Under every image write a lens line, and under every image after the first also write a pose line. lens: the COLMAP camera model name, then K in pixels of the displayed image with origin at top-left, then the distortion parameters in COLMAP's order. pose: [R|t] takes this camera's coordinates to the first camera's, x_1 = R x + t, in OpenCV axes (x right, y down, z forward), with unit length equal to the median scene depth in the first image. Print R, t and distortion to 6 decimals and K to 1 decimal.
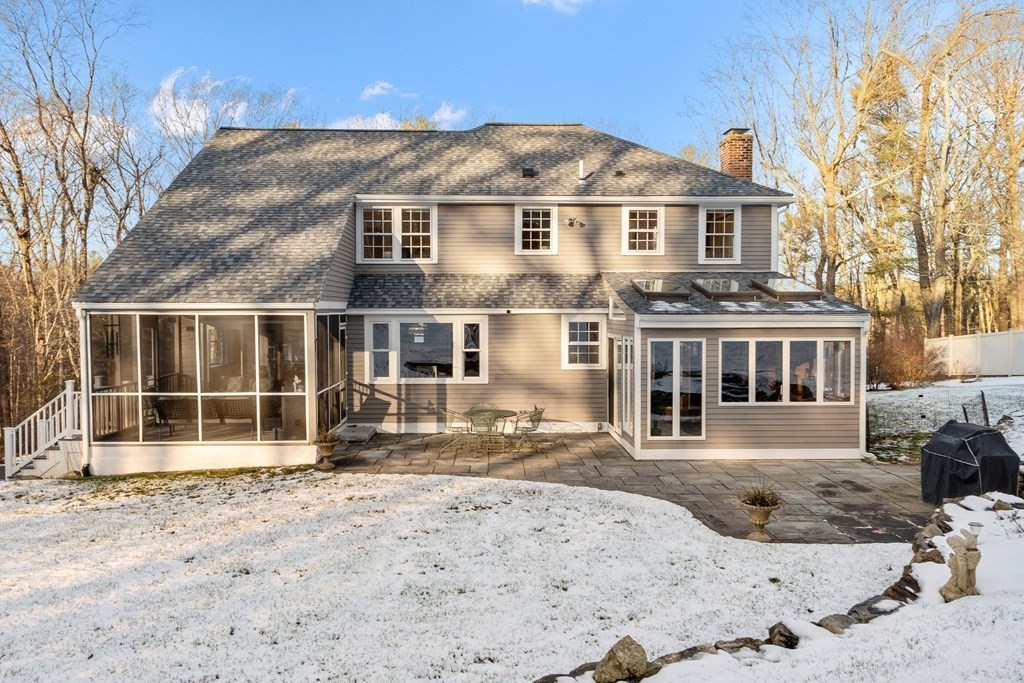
lens RADIAL K [[827.9, 0, 511.3], [0, 827.9, 334.6], [0, 0, 1]] dist [0.013384, -0.005824]
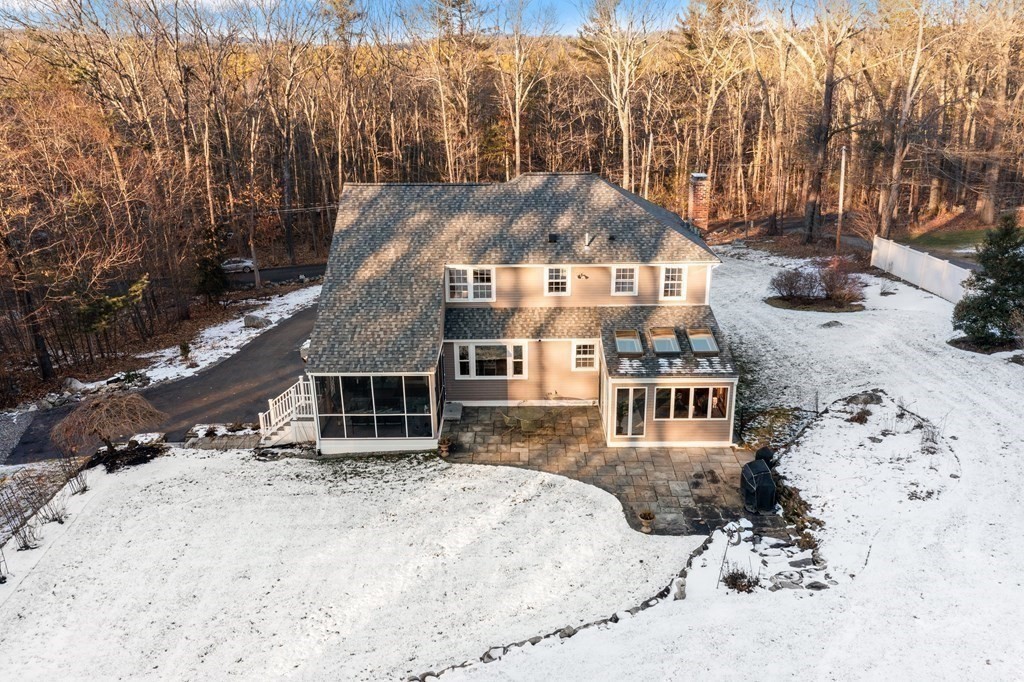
lens RADIAL K [[827.9, 0, 514.7], [0, 827.9, 339.2], [0, 0, 1]] dist [0.013384, -0.005824]
pose [[0.999373, 0.004014, -0.035189, 0.004886], [0.006911, 0.952354, 0.304916, -0.543294], [0.034737, -0.304968, 0.951729, -0.593832]]
